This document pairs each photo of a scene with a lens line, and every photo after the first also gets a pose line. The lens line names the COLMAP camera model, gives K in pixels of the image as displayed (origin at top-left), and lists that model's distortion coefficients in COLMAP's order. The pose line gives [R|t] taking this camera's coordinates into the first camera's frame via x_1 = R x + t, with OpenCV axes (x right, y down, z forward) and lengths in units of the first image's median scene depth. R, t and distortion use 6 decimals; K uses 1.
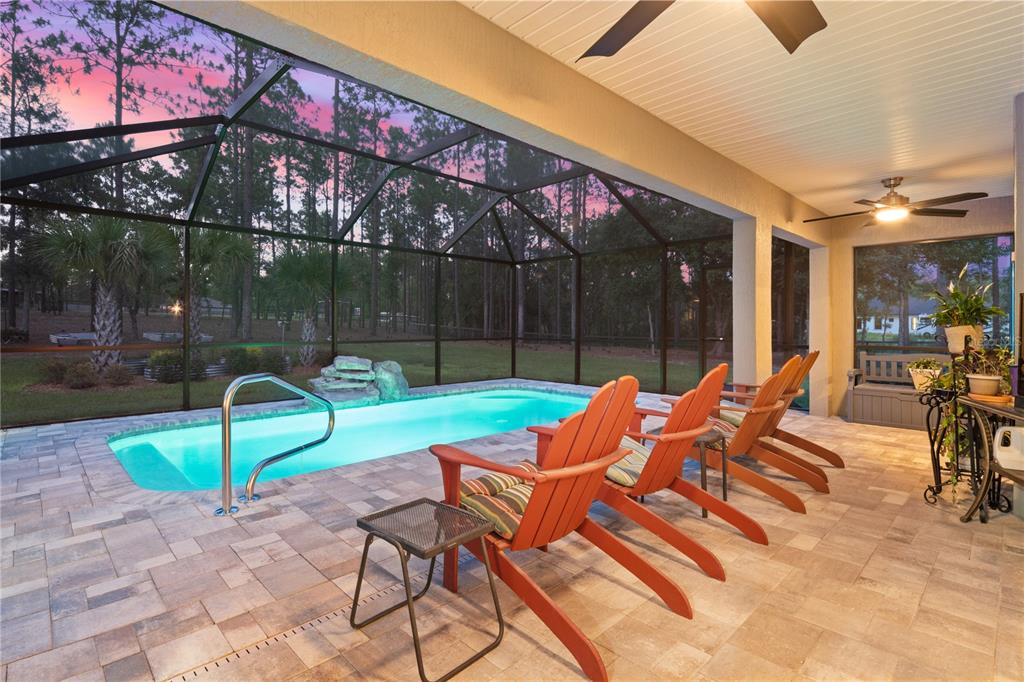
lens RADIAL K [[495.8, 0, 510.4], [0, 495.8, 326.2], [0, 0, 1]] dist [0.008234, -0.005049]
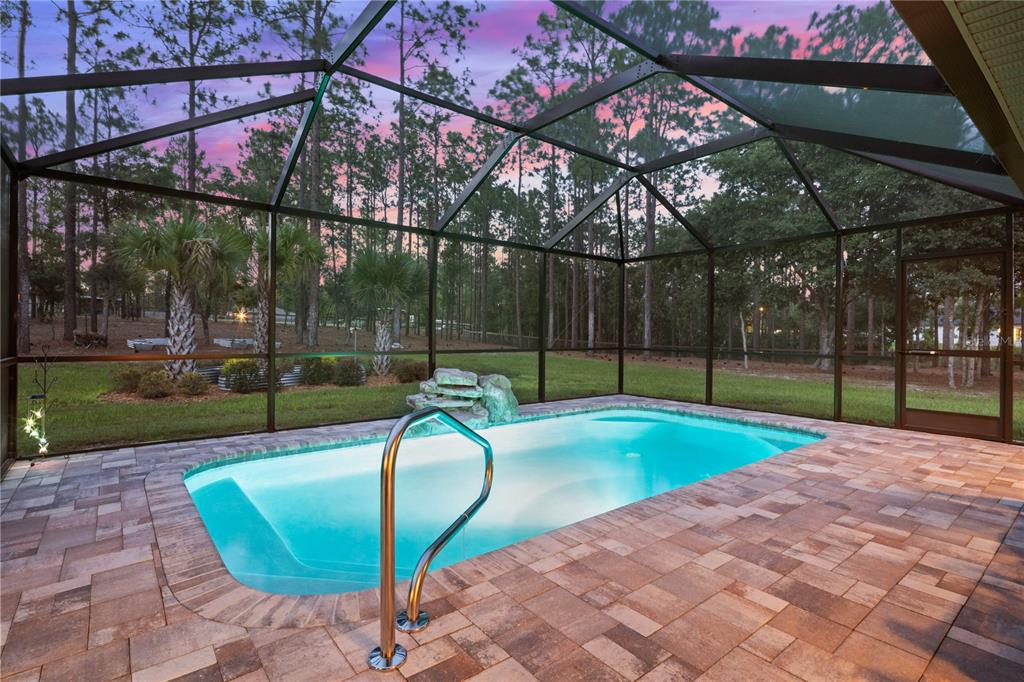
lens RADIAL K [[495.8, 0, 511.5], [0, 495.8, 336.4], [0, 0, 1]] dist [0.008234, -0.005049]
pose [[0.995703, 0.007098, -0.092327, -0.088269], [-0.006762, 0.999969, 0.003954, 0.001173], [0.092353, -0.003313, 0.995721, 0.104869]]
